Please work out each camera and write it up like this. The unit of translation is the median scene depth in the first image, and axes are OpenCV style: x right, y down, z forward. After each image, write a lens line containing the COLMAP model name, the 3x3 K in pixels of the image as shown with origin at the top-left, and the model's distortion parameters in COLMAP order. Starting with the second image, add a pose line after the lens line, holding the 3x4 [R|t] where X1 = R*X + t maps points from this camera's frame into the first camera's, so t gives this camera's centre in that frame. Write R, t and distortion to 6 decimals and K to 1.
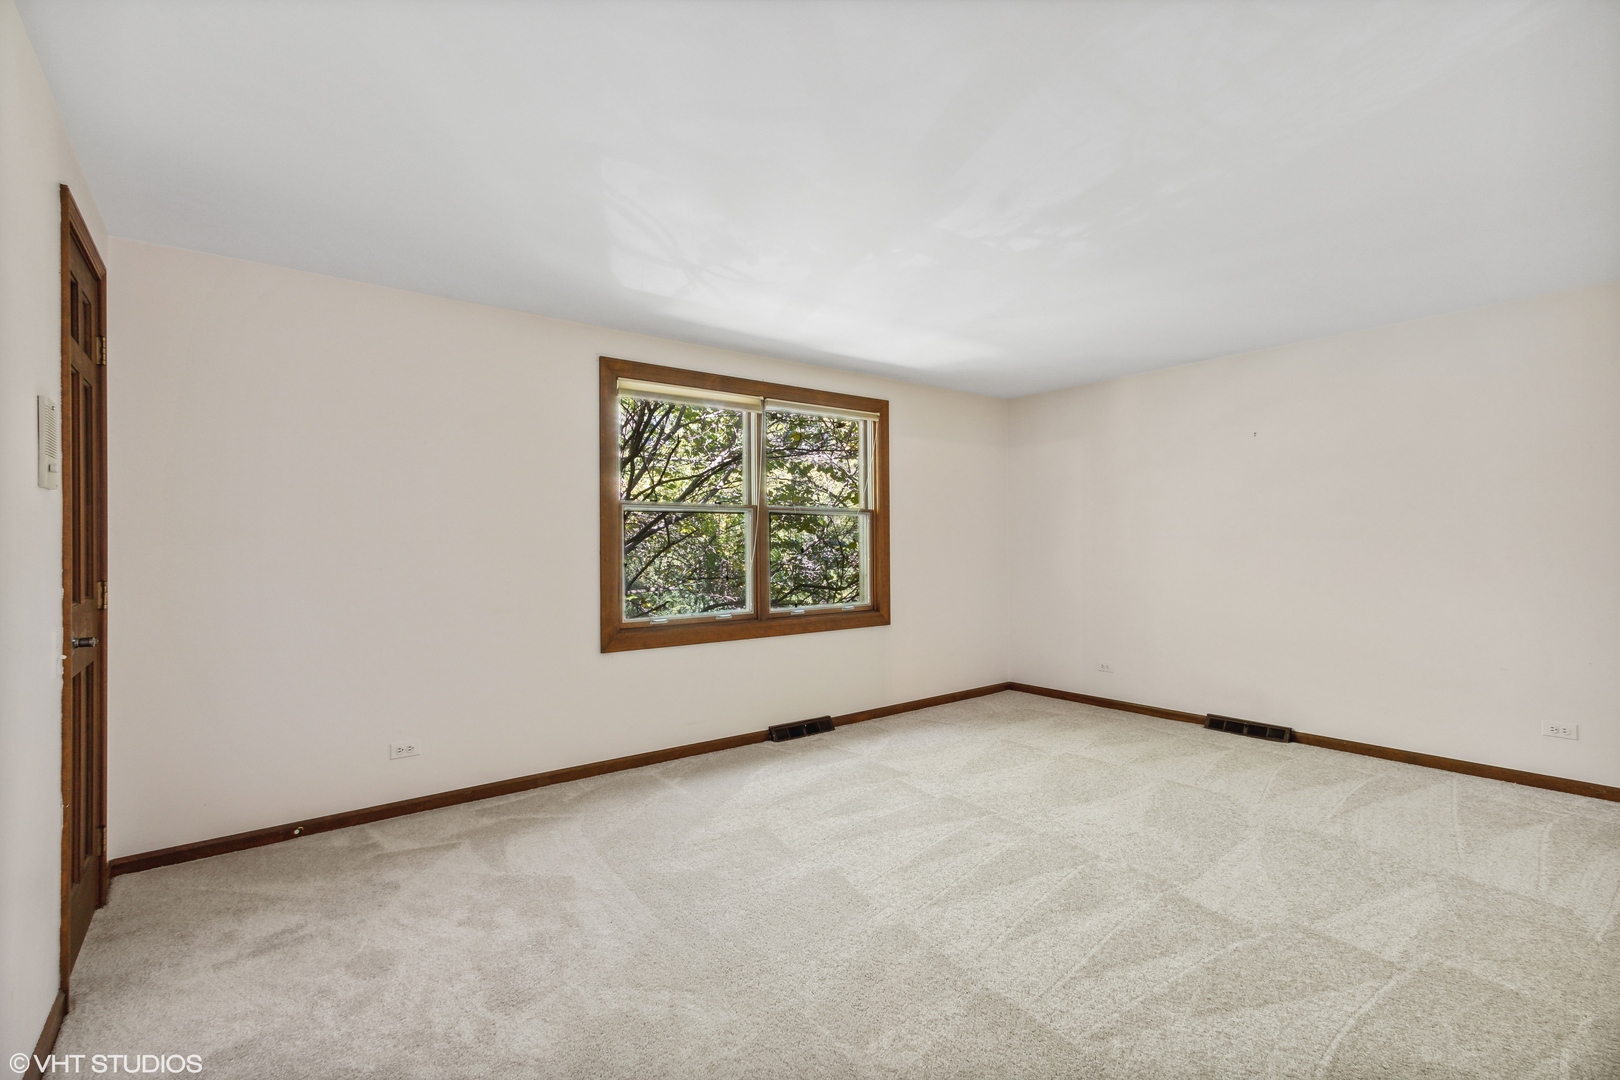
lens RADIAL K [[761.6, 0, 807.7], [0, 761.6, 532.1], [0, 0, 1]] dist [-0.006310, 0.000018]
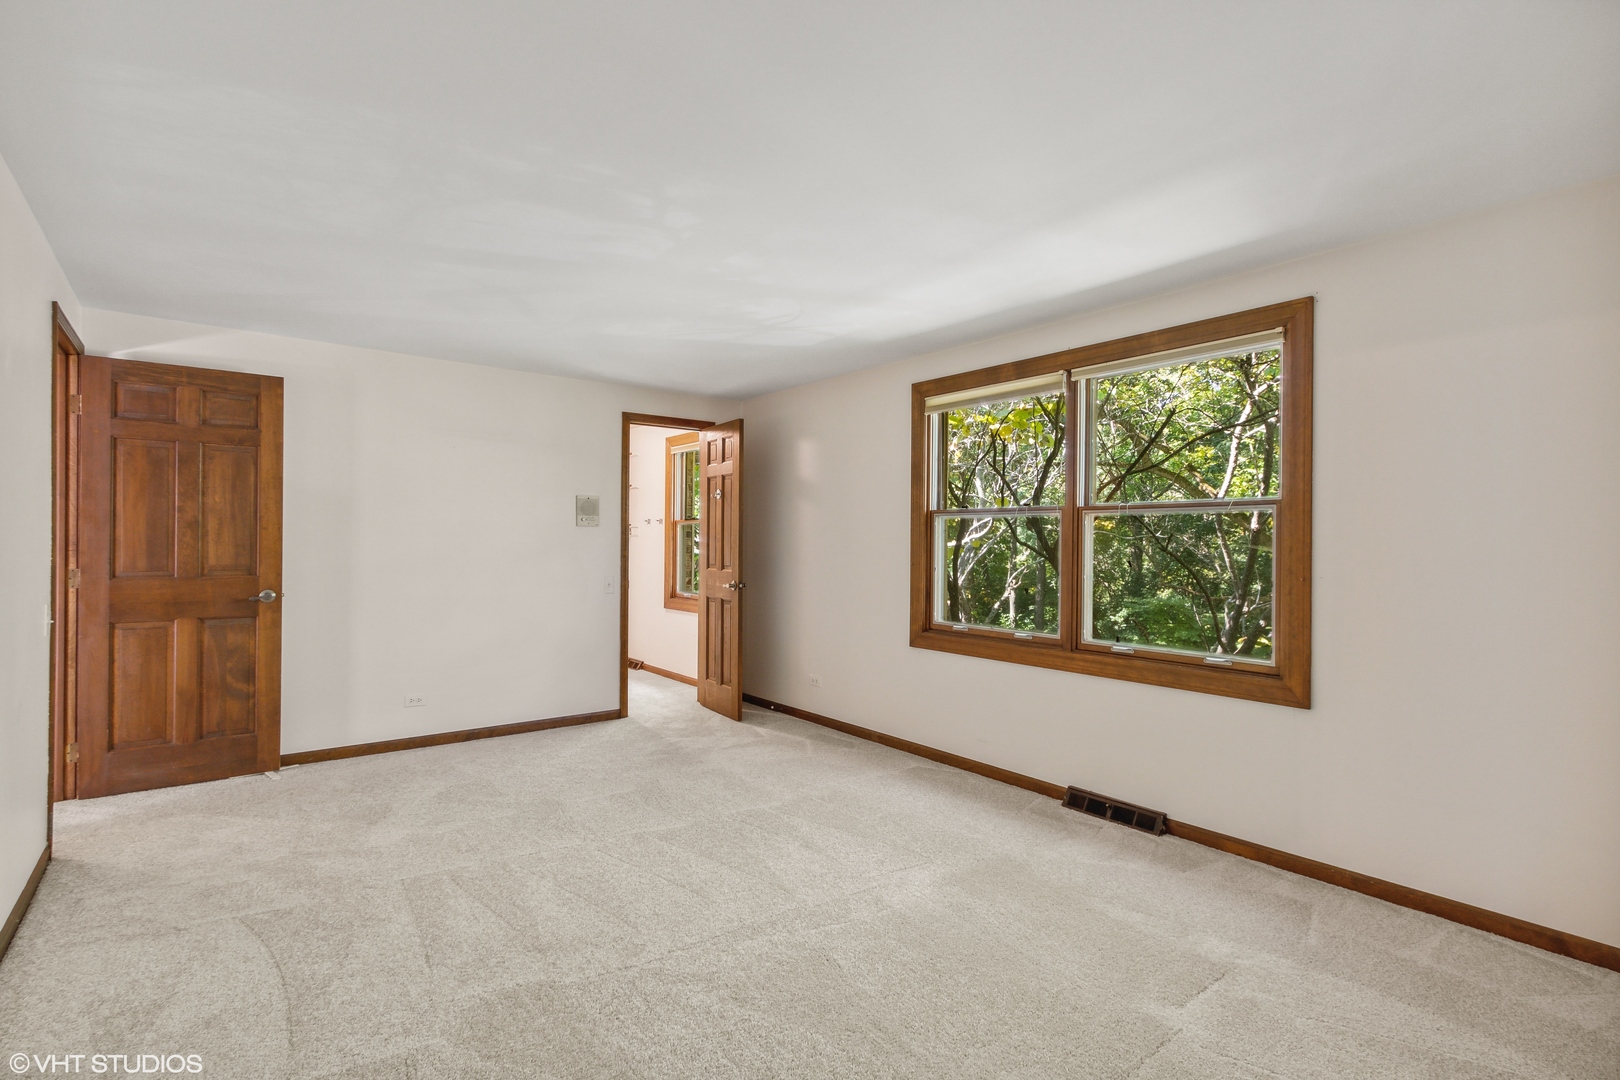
lens RADIAL K [[761.6, 0, 805.9], [0, 761.6, 545.2], [0, 0, 1]] dist [-0.006310, 0.000018]
pose [[-0.009167, 0.010118, -0.999907, 0.829261], [0.004748, 0.999938, 0.010075, -0.003965], [0.999947, -0.004655, -0.009214, 0.819302]]
